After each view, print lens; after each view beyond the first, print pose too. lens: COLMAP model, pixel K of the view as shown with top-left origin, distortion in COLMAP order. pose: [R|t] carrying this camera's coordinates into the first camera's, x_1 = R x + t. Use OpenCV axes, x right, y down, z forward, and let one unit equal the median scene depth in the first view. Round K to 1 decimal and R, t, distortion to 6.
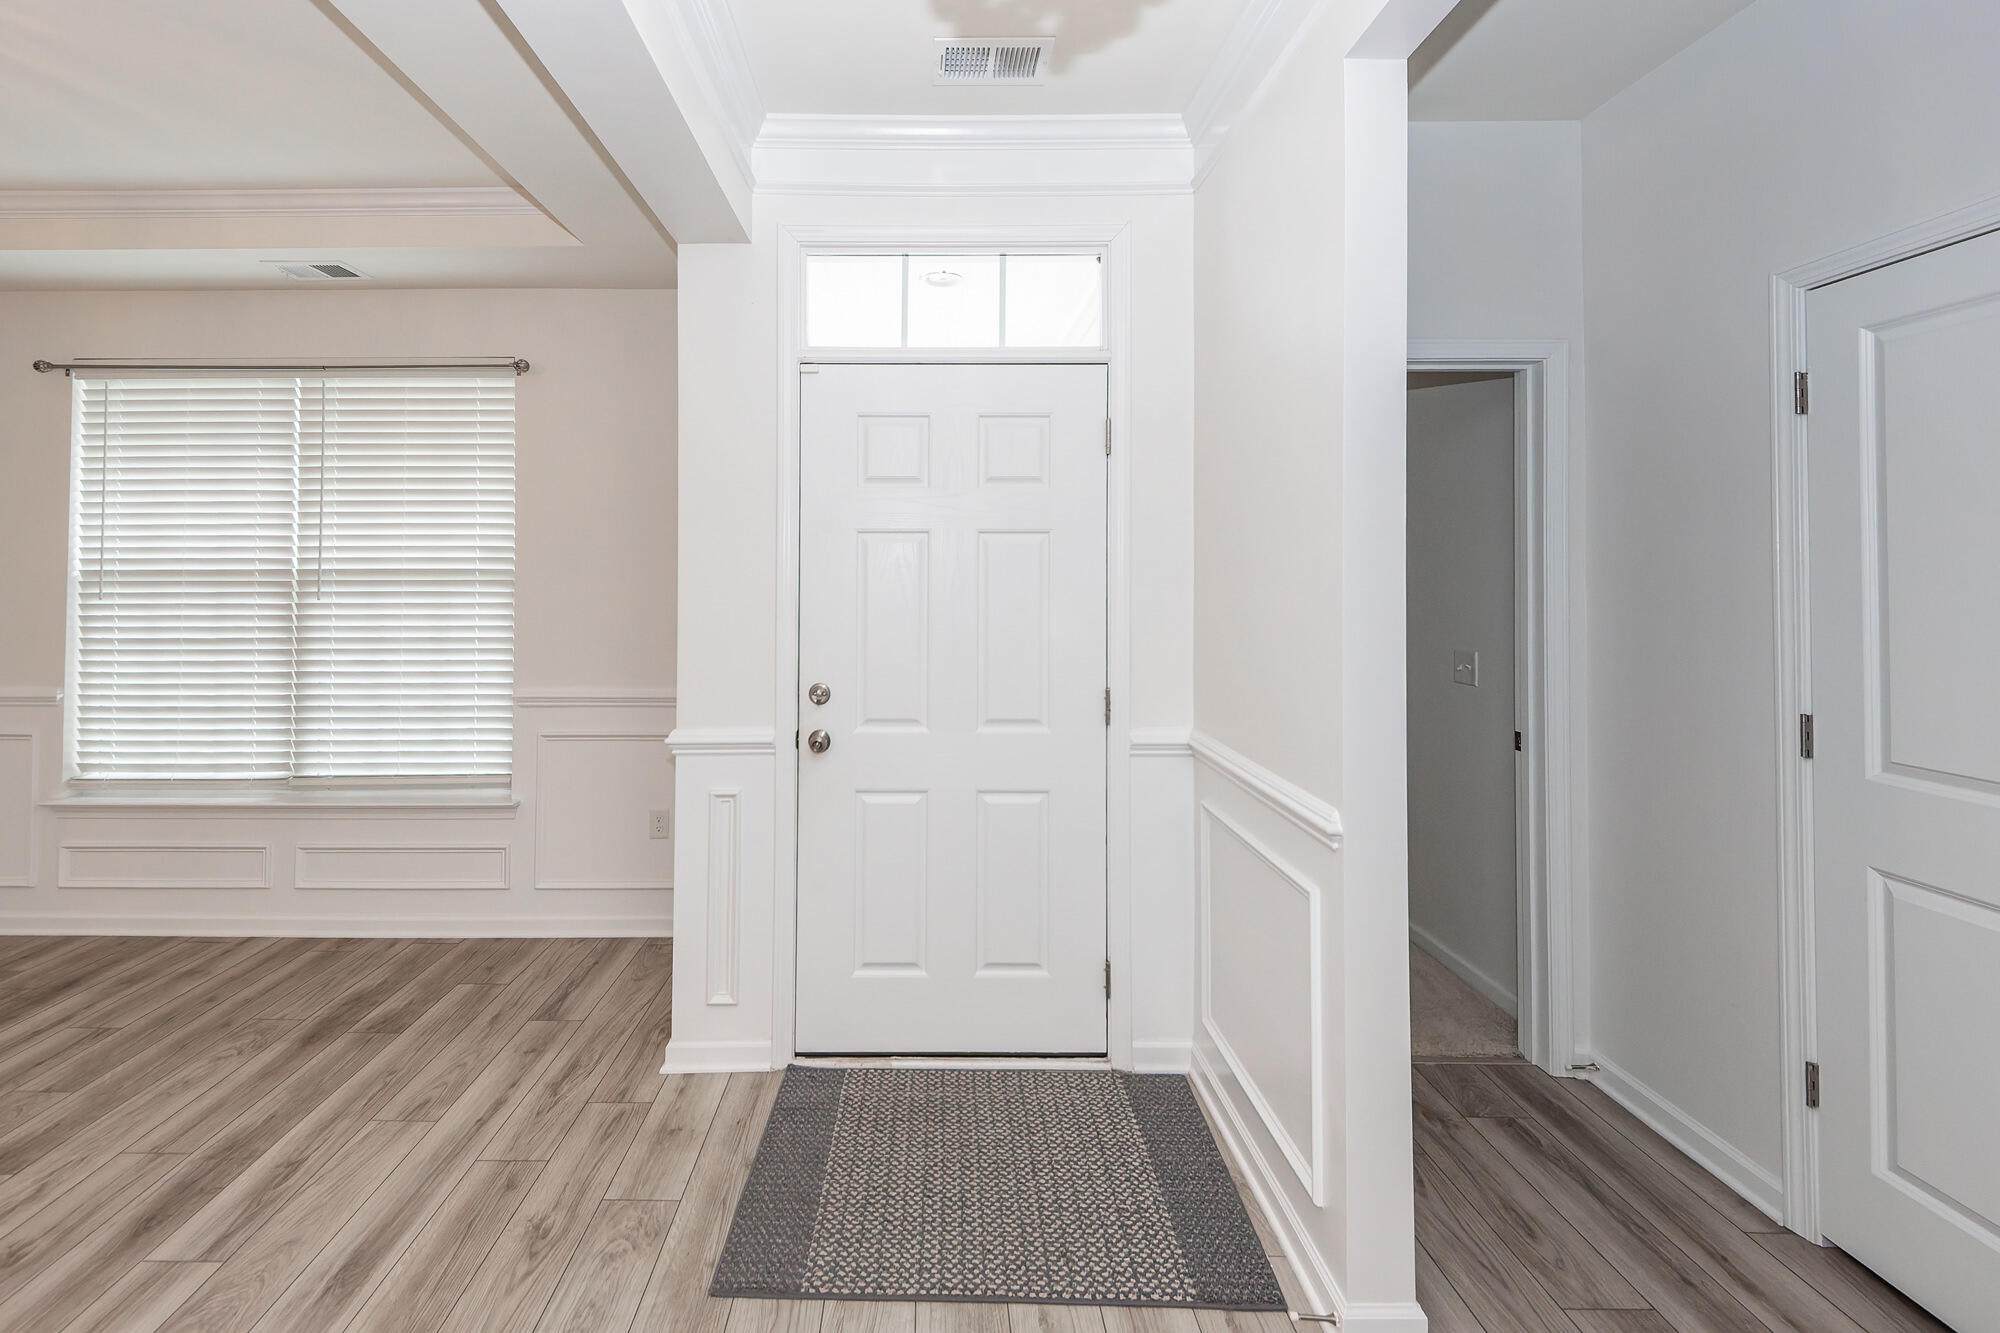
lens RADIAL K [[838.4, 0, 910.8], [0, 838.4, 563.3], [0, 0, 1]] dist [0.012439, -0.003954]
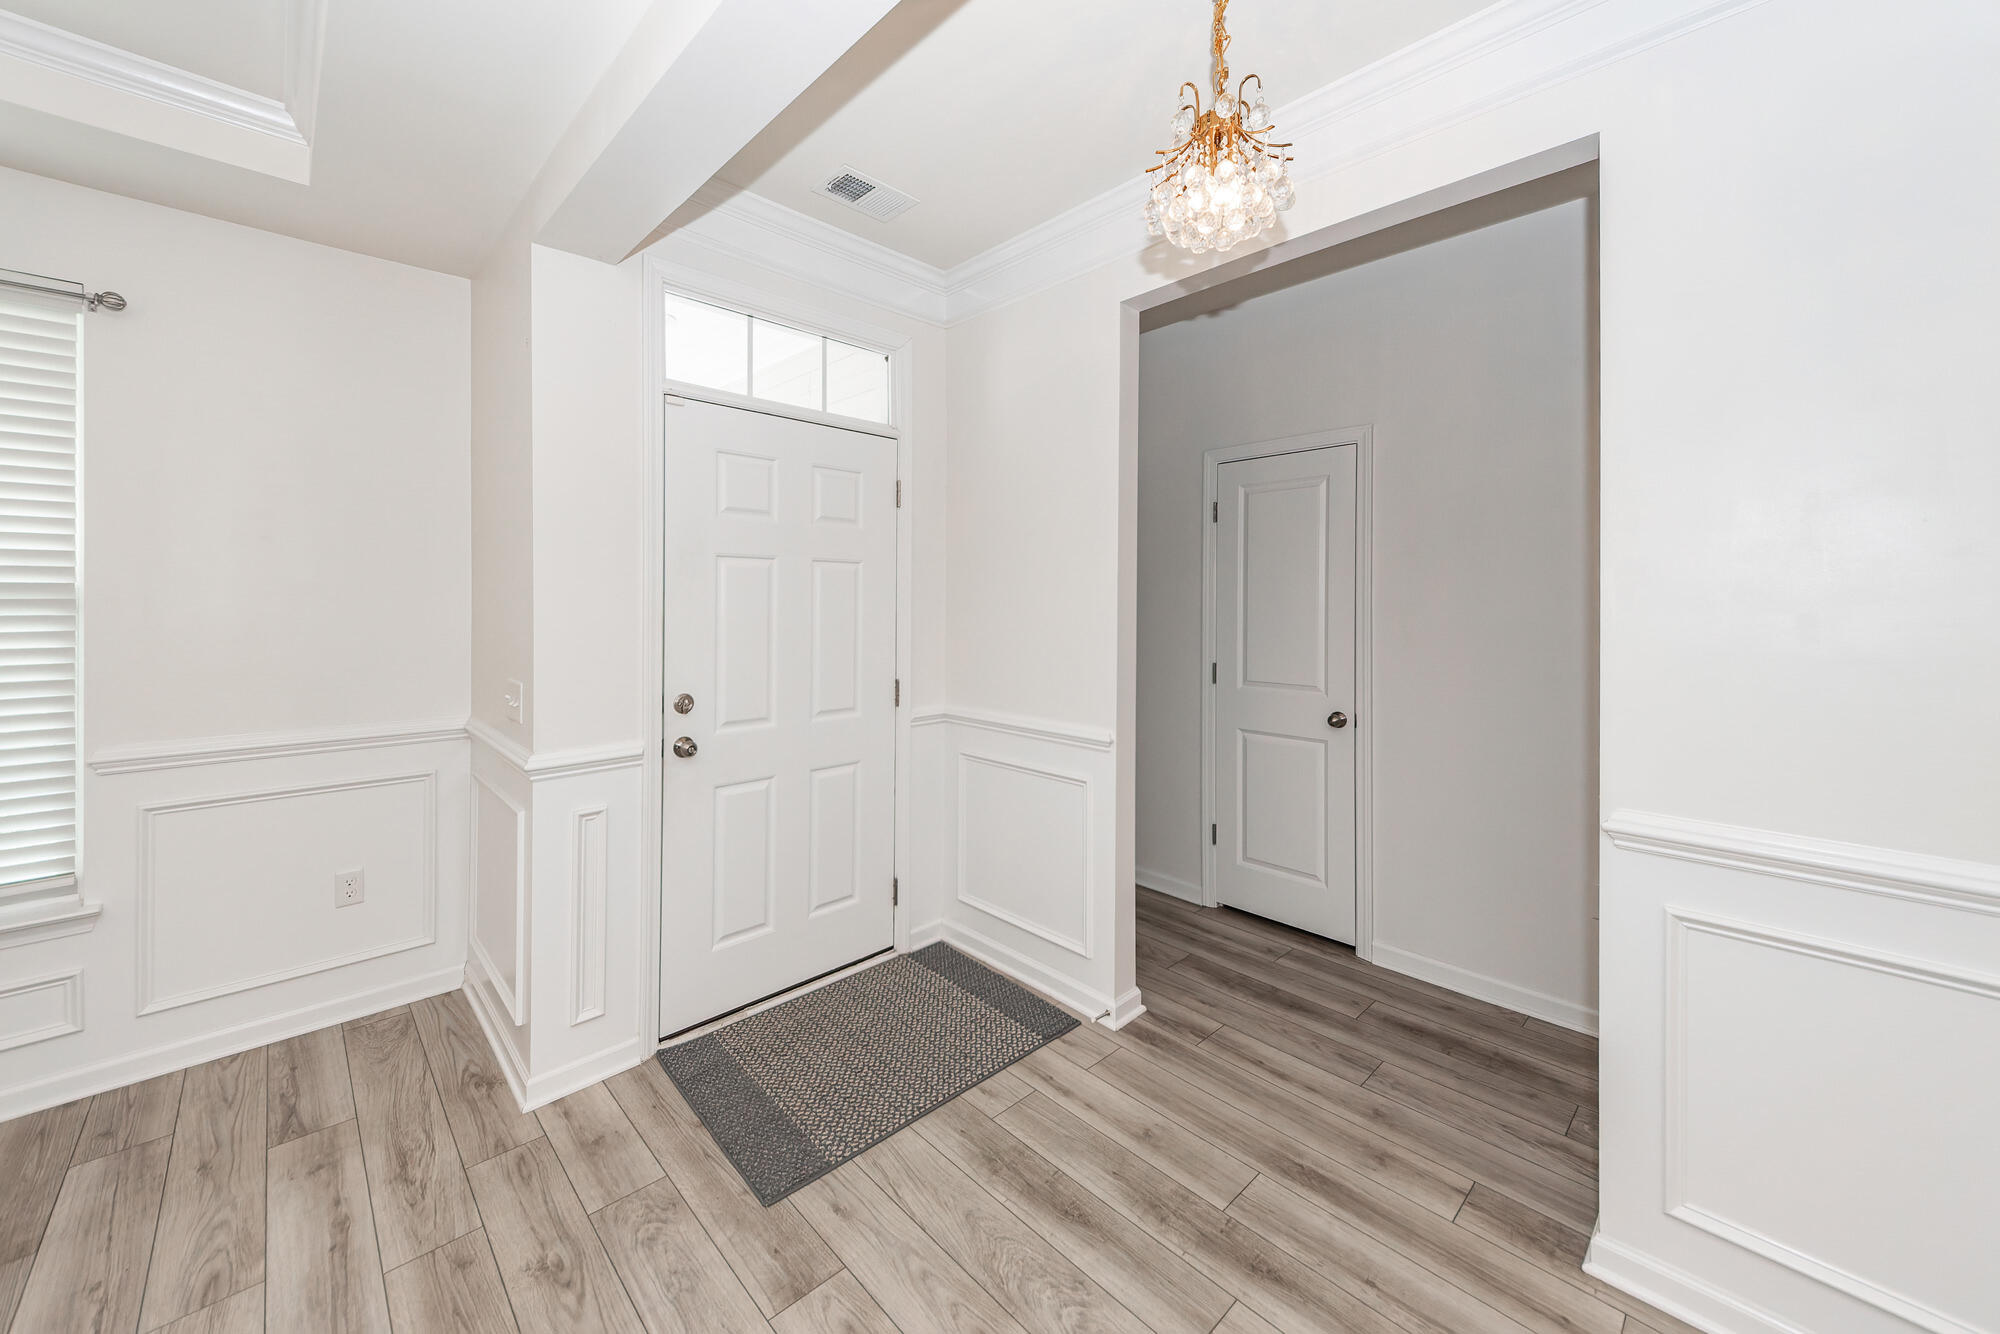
lens RADIAL K [[733.1, 0, 973.7], [0, 733.1, 604.9], [0, 0, 1]] dist [0.000570, -0.001809]
pose [[0.729514, -0.001822, 0.683963, -0.473129], [-0.011819, 0.999814, 0.015269, 0.008904], [-0.683863, -0.019223, 0.729357, 0.052103]]
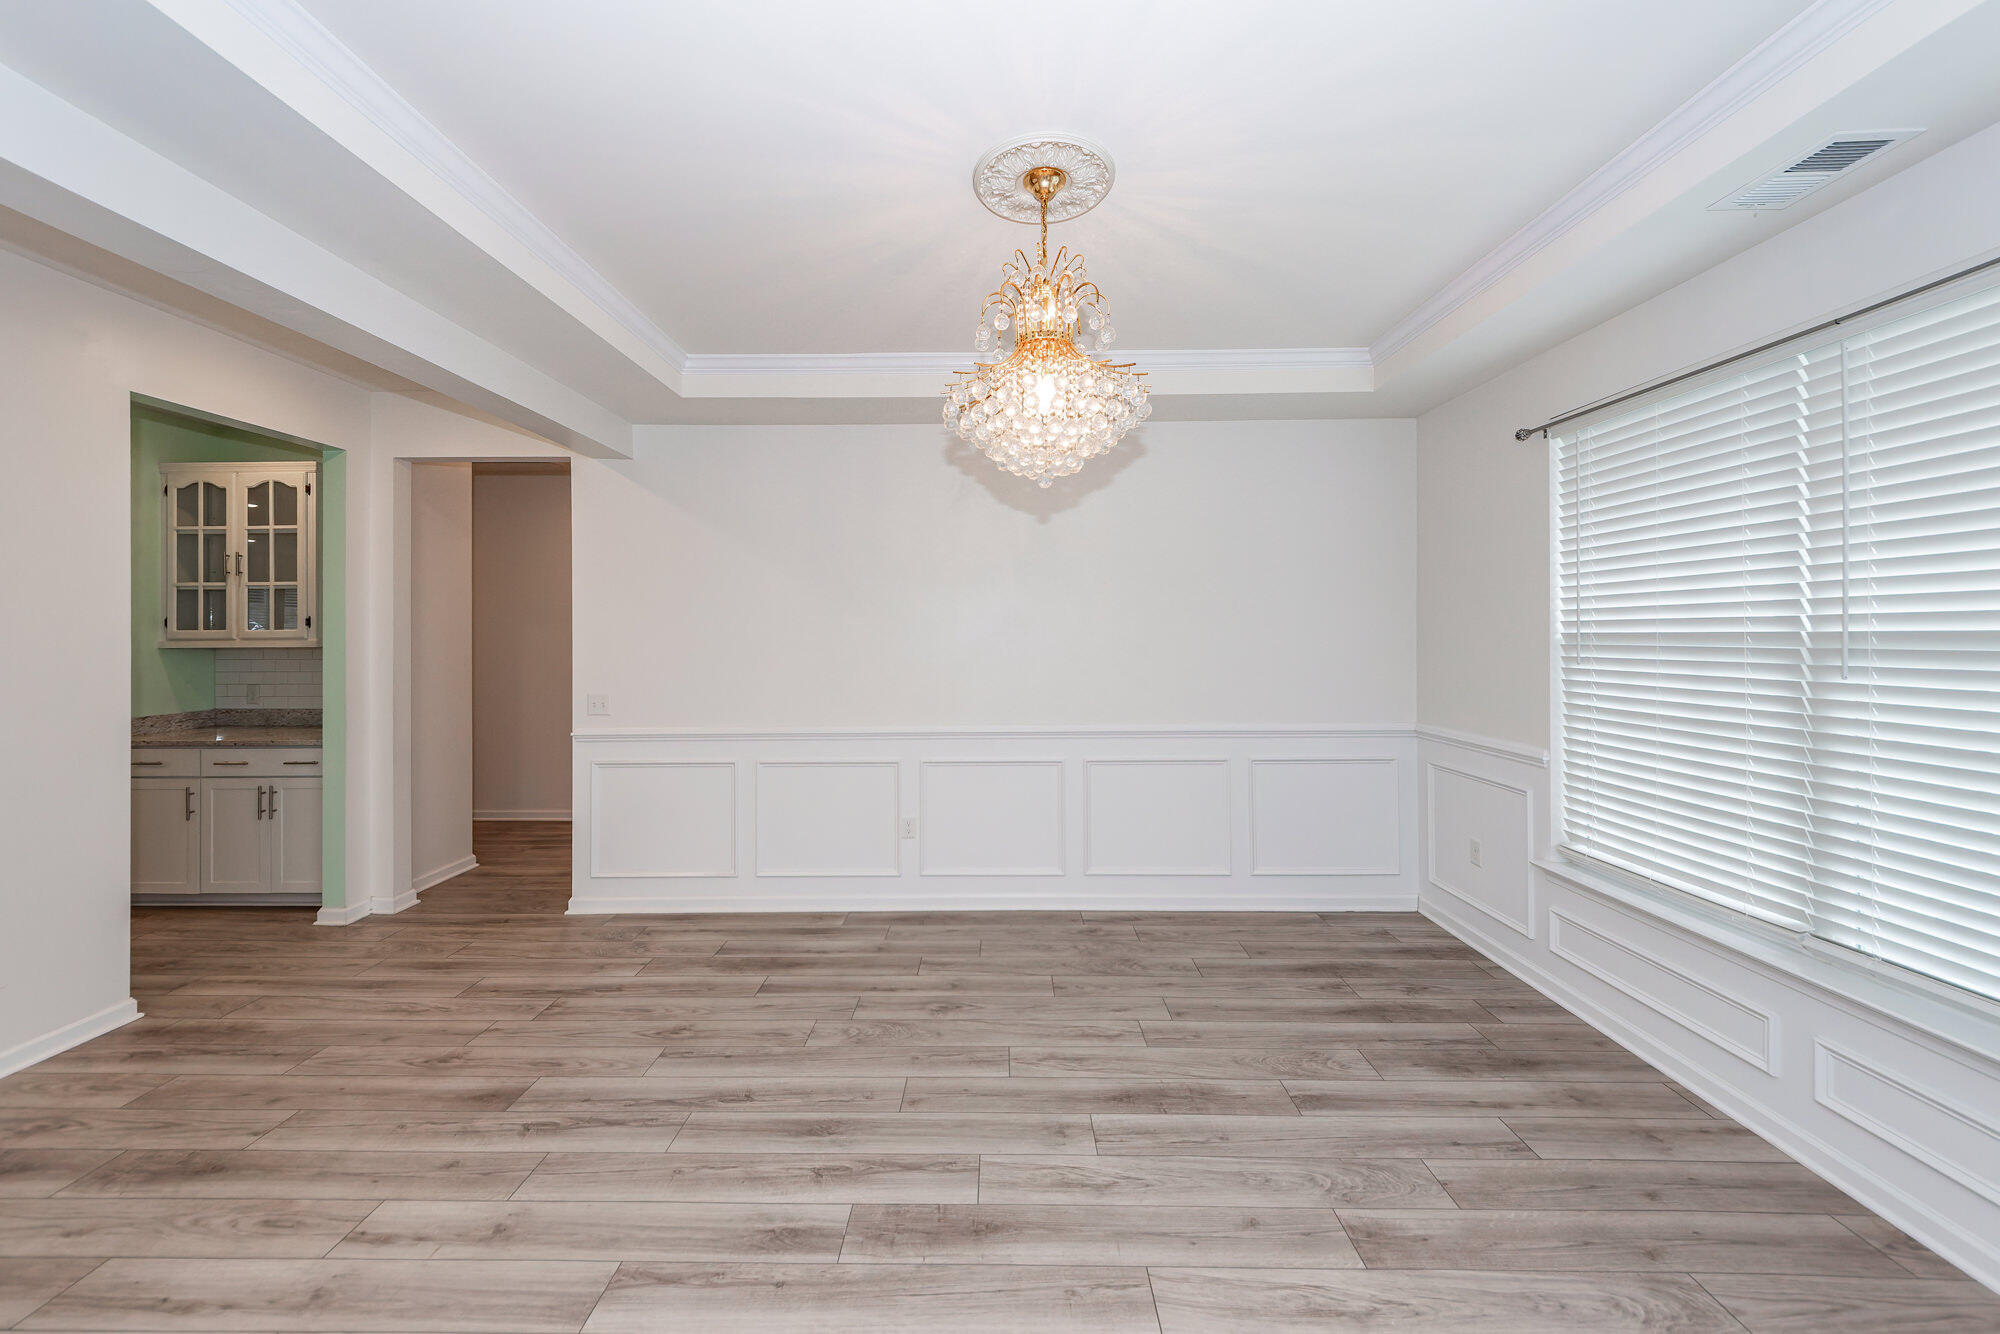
lens RADIAL K [[733.1, 0, 977.9], [0, 733.1, 624.6], [0, 0, 1]] dist [0.000570, -0.001809]
pose [[-0.017509, -0.009042, -0.999806, -0.171239], [0.014782, 0.999847, -0.009301, -0.004959], [0.999737, -0.014942, -0.017373, 0.466551]]
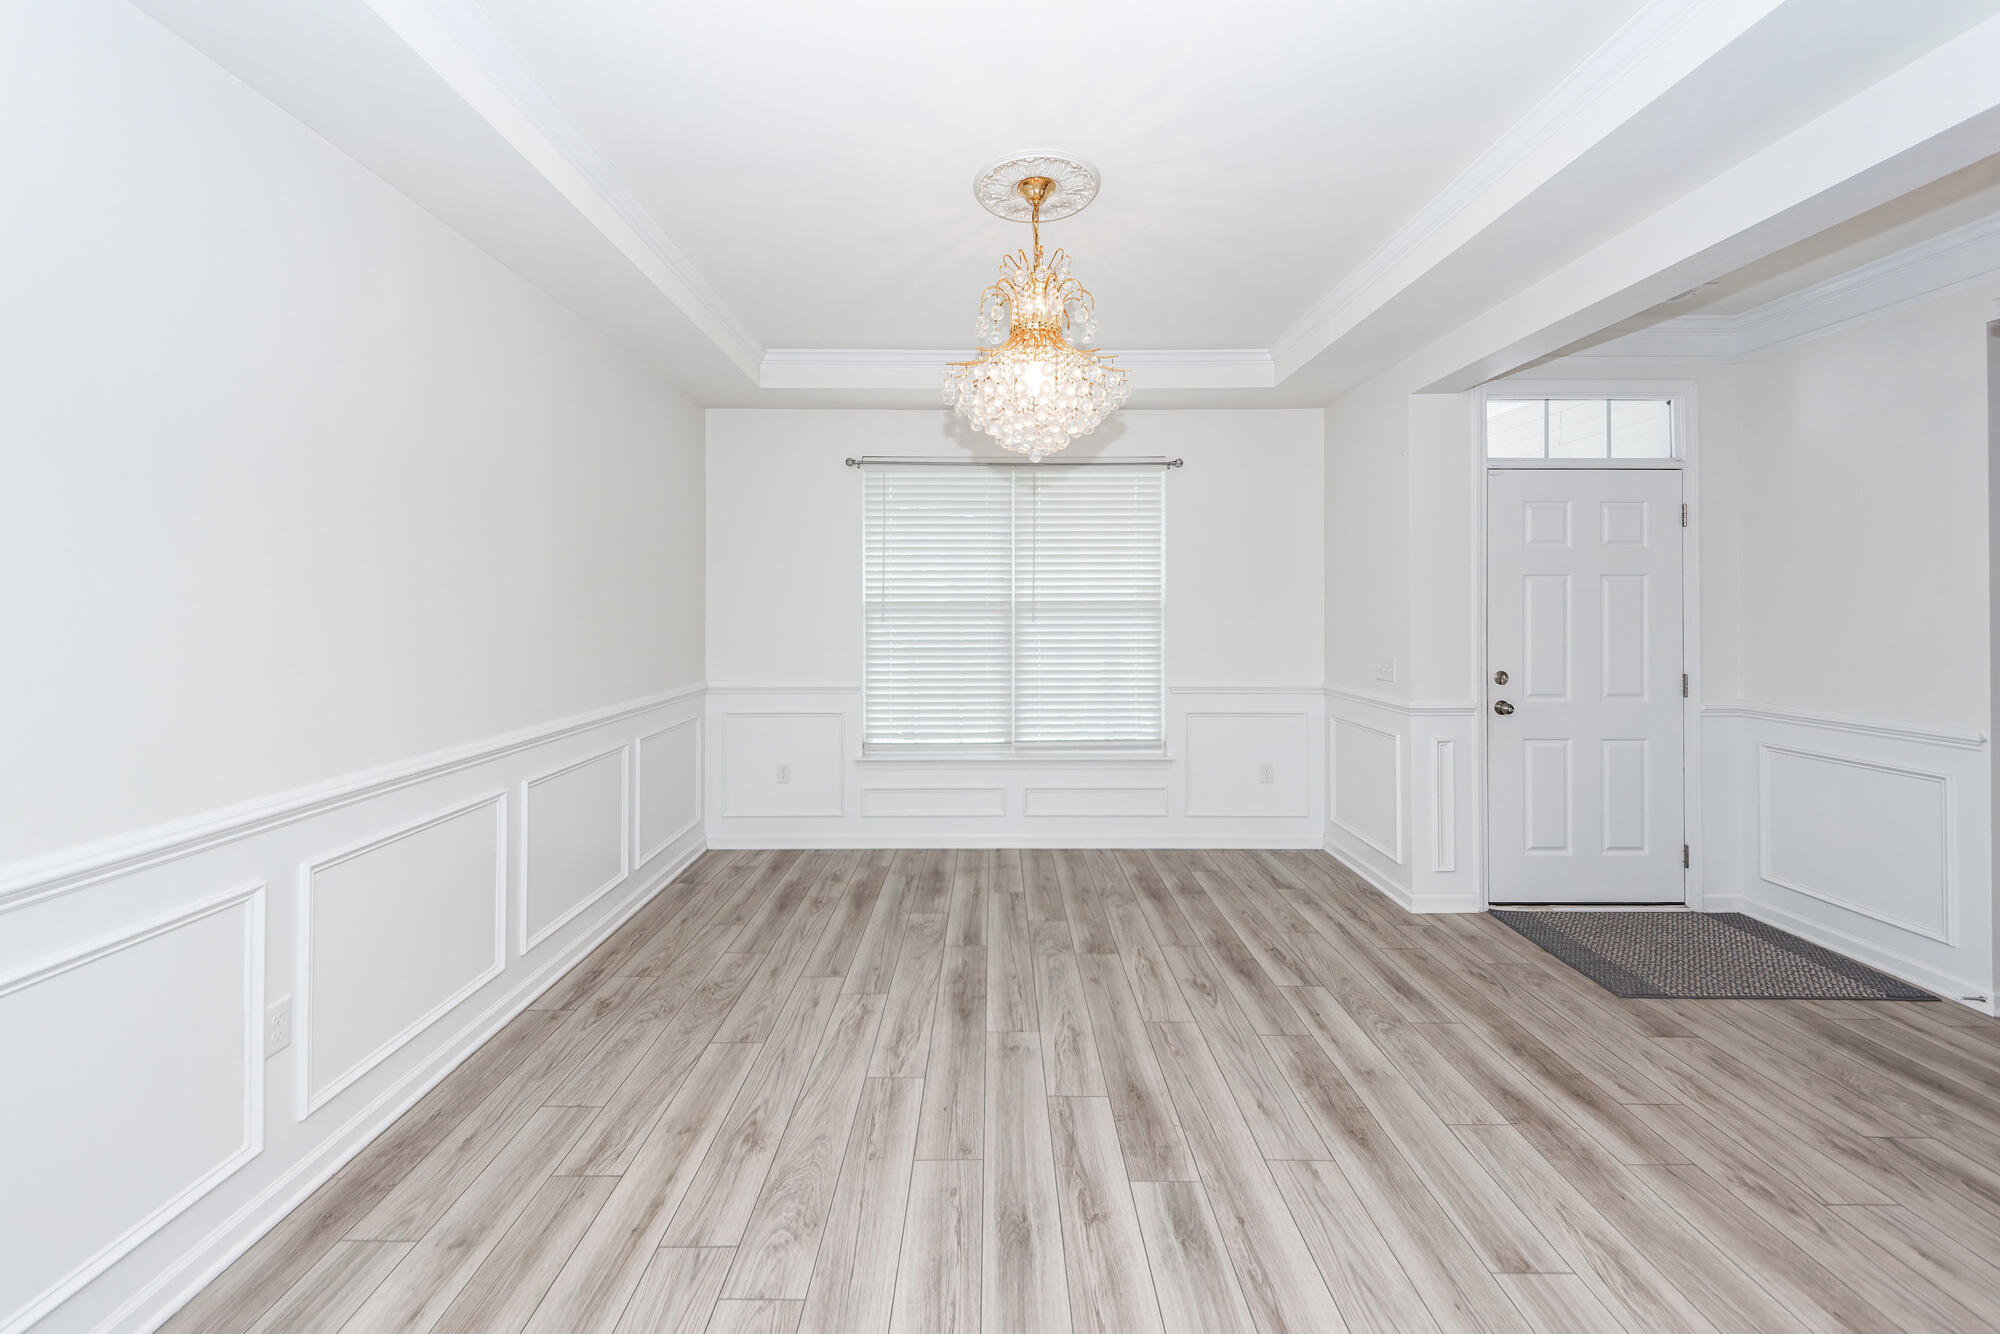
lens RADIAL K [[733.1, 0, 999.3], [0, 733.1, 594.9], [0, 0, 1]] dist [0.000570, -0.001809]
pose [[0.999884, -0.005889, -0.014026, -1.017175], [0.005911, 0.999981, 0.001592, -0.008286], [0.014017, -0.001675, 0.999900, -0.391869]]
